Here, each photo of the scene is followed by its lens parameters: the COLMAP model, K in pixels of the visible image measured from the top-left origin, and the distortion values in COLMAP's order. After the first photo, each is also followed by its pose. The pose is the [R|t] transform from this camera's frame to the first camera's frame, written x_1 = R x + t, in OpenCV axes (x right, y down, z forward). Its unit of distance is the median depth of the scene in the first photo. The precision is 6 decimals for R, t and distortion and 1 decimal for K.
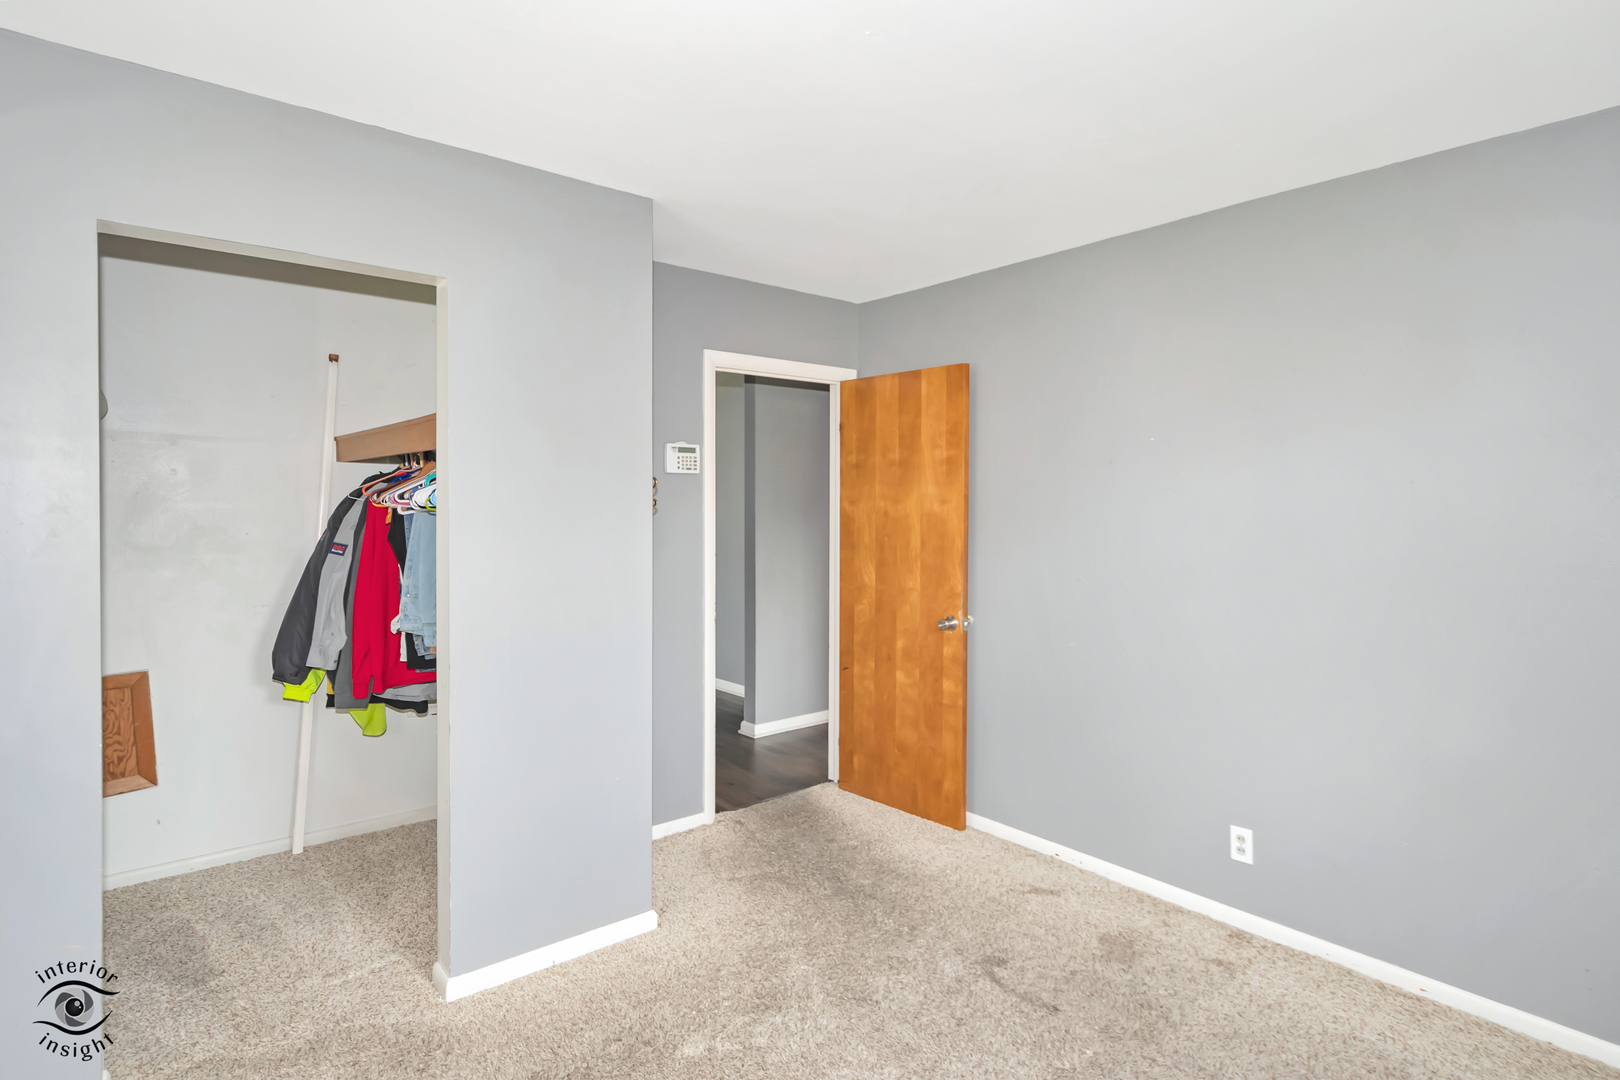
lens RADIAL K [[863.4, 0, 819.4], [0, 863.4, 527.0], [0, 0, 1]] dist [0.013768, -0.002955]
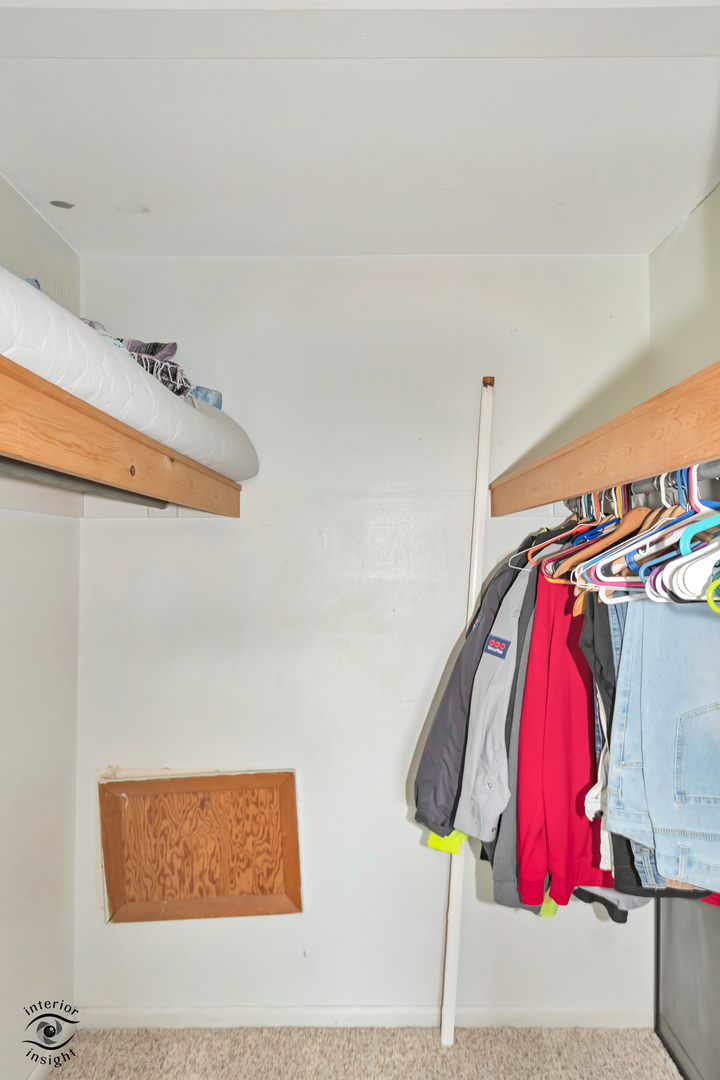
lens RADIAL K [[575.6, 0, 363.4], [0, 575.6, 541.8], [0, 0, 1]] dist [0.013768, -0.002955]
pose [[0.759223, -0.020346, -0.650513, -0.351233], [-0.009713, 0.999046, -0.042584, -0.034696], [0.650758, 0.038649, 0.758301, 0.609197]]
